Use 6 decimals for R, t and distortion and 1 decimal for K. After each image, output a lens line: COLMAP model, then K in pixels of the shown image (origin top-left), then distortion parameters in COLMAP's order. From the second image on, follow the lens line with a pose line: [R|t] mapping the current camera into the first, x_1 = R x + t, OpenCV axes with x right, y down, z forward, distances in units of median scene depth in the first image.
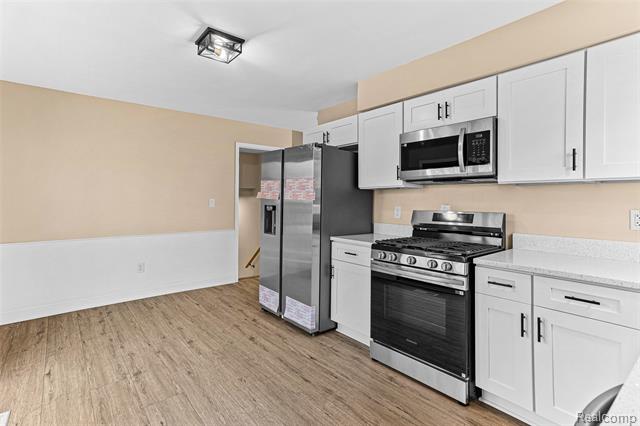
lens RADIAL K [[322.7, 0, 319.8], [0, 322.7, 199.8], [0, 0, 1]] dist [-0.000001, 0.000122]
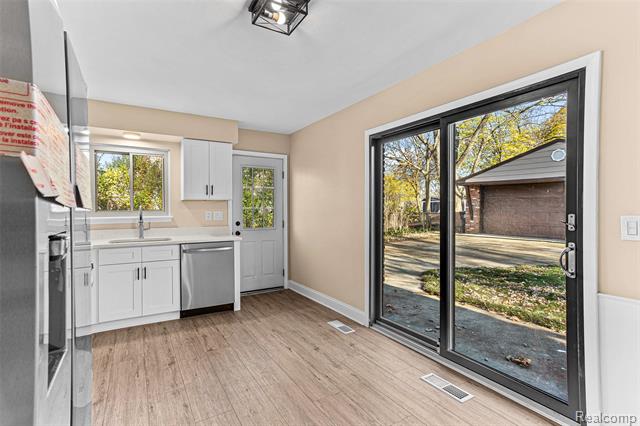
lens RADIAL K [[309.8, 0, 317.6], [0, 309.8, 210.5], [0, 0, 1]] dist [-0.020252, 0.028681]
pose [[-0.988594, -0.000221, 0.150604, -0.512448], [0.000765, 0.999979, 0.006488, -0.000548], [-0.150603, 0.006529, -0.988573, 1.706142]]
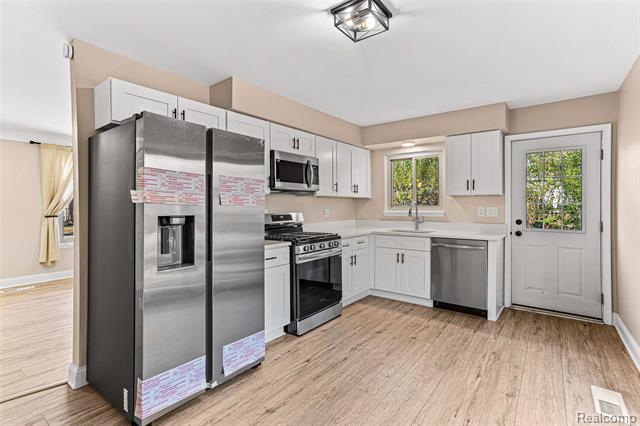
lens RADIAL K [[309.8, 0, 317.6], [0, 309.8, 210.5], [0, 0, 1]] dist [-0.020252, 0.028681]
pose [[-0.225285, -0.021287, 0.974060, -1.043510], [0.002754, 0.999743, 0.022485, -0.007171], [-0.974289, 0.007748, -0.225169, 1.273262]]
